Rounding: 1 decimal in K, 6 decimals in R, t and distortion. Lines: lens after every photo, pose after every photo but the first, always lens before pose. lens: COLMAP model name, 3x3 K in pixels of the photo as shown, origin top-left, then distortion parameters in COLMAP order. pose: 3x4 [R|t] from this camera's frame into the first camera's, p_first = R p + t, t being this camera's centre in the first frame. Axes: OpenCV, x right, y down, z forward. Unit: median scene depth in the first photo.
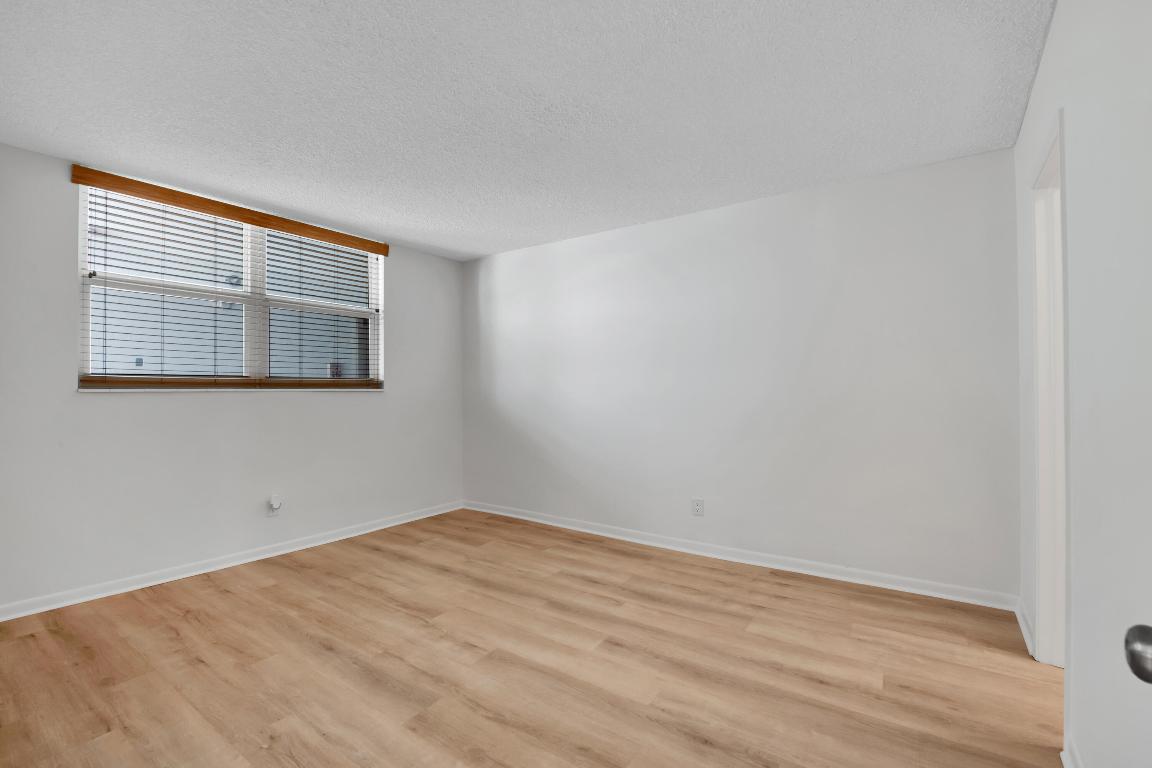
lens RADIAL K [[501.8, 0, 576.9], [0, 501.8, 385.9], [0, 0, 1]] dist [0.000179, -0.000212]
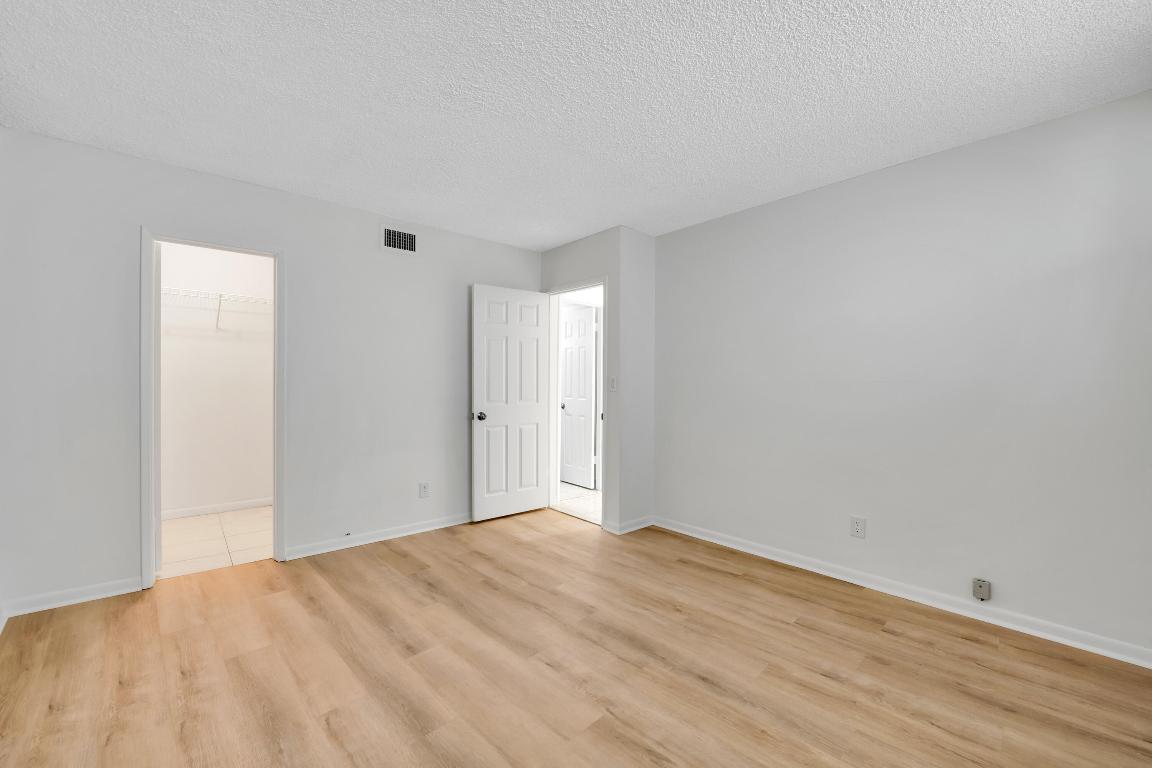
lens RADIAL K [[501.8, 0, 576.5], [0, 501.8, 384.4], [0, 0, 1]] dist [0.000179, -0.000212]
pose [[-0.980219, -0.002982, 0.197894, -0.441453], [-0.003407, 0.999993, -0.001806, -0.005433], [-0.197888, -0.002445, -0.980222, 1.922244]]
